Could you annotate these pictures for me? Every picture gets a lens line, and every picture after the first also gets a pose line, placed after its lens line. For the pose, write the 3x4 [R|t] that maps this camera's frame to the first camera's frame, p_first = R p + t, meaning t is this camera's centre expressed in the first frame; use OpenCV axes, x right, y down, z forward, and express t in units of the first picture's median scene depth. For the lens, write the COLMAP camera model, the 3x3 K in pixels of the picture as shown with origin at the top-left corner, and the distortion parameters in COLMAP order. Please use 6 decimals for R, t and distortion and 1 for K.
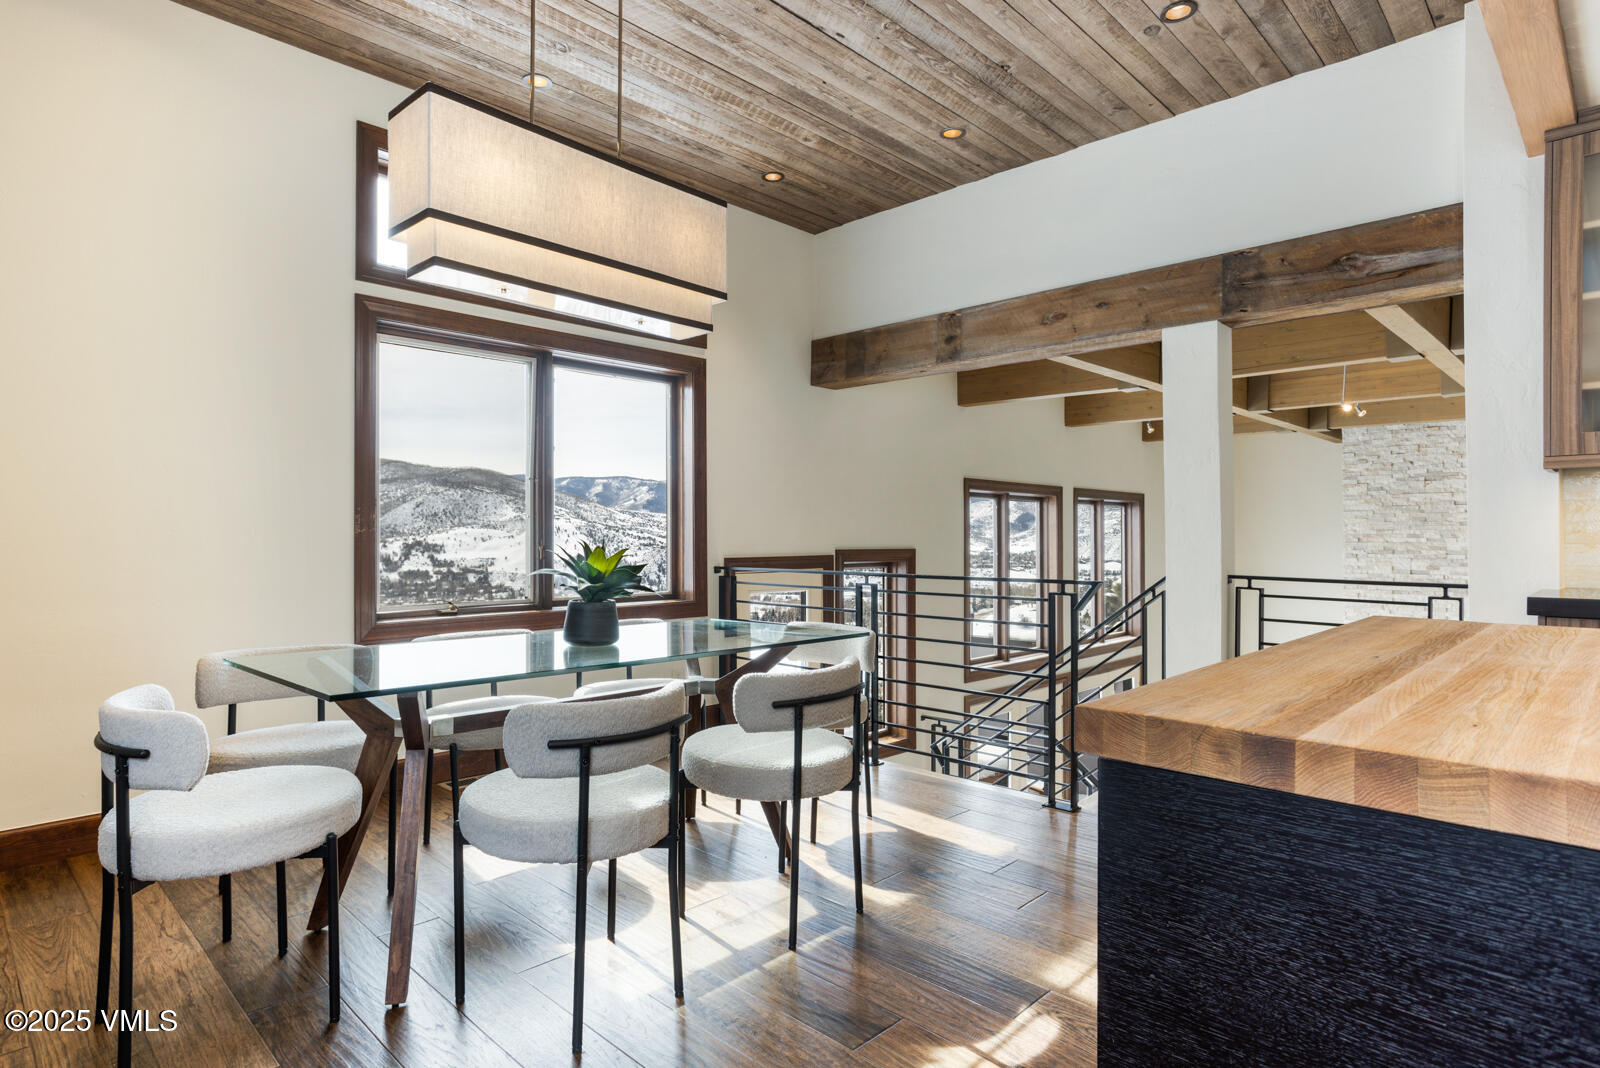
lens RADIAL K [[870.1, 0, 797.1], [0, 870.1, 541.3], [0, 0, 1]] dist [-0.018346, 0.002201]
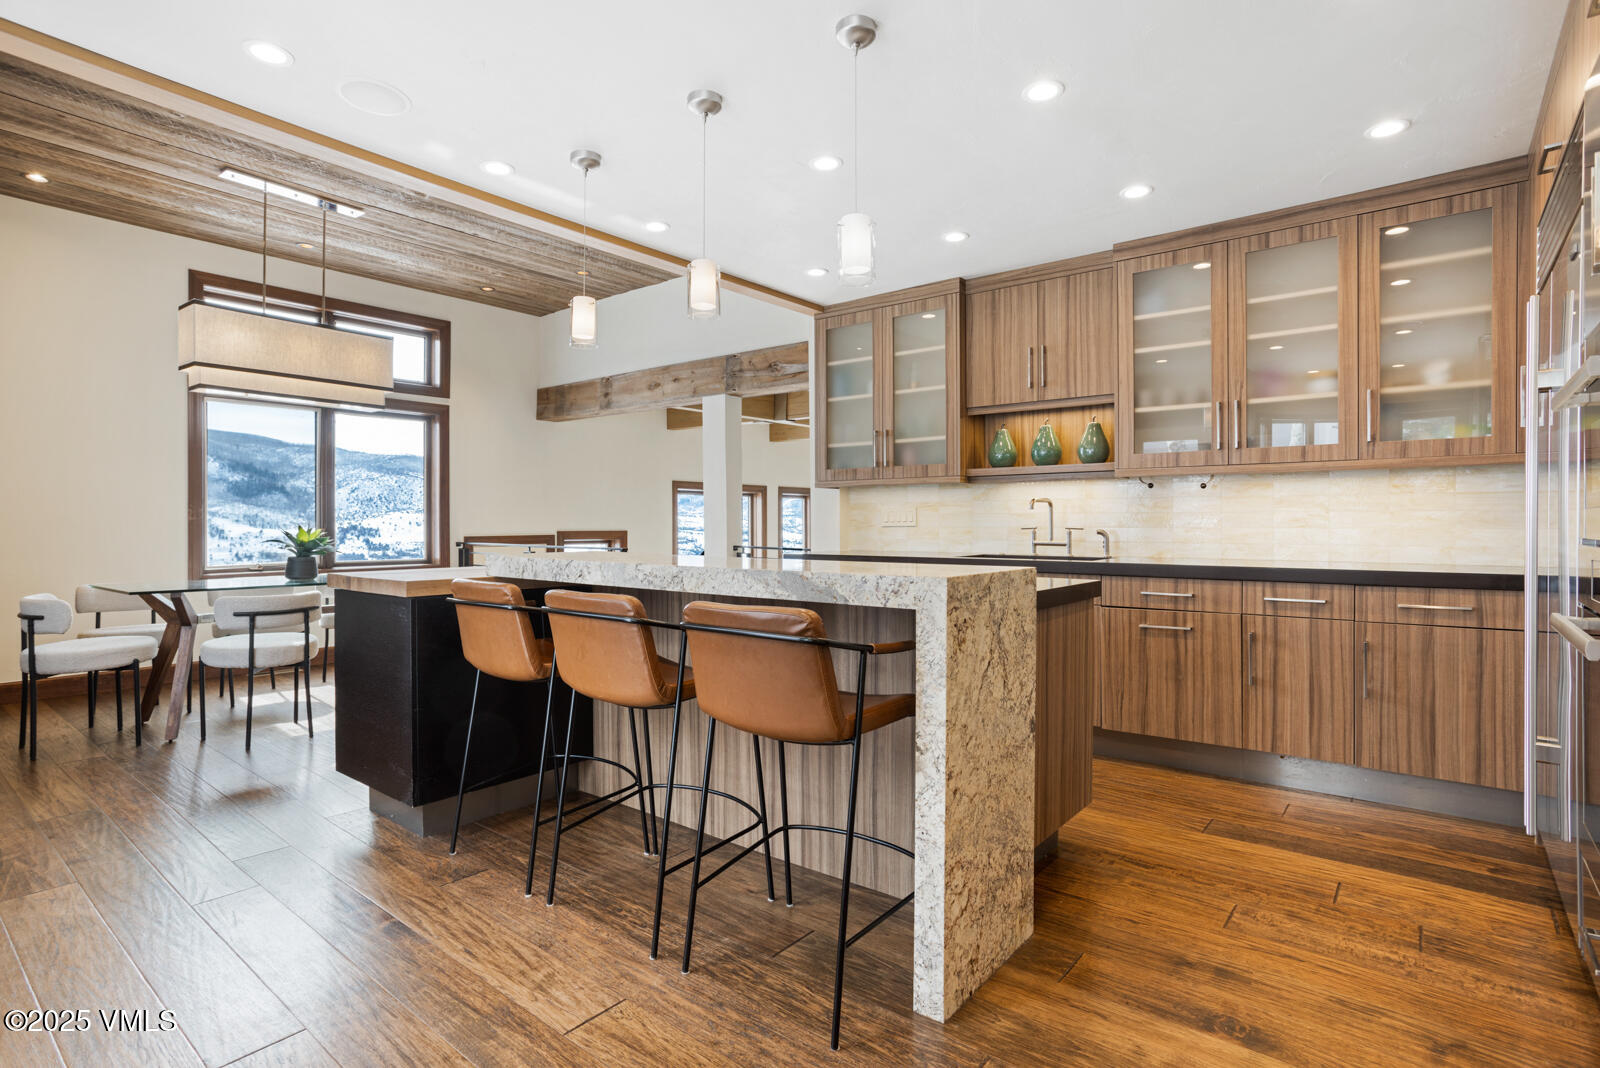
lens RADIAL K [[819.1, 0, 787.5], [0, 819.1, 525.3], [0, 0, 1]] dist [-0.012726, 0.006784]
pose [[0.997298, 0.000118, 0.073460, 0.452654], [-0.000083, 1.000000, -0.000472, 0.001294], [-0.073460, 0.000465, 0.997298, -0.556899]]
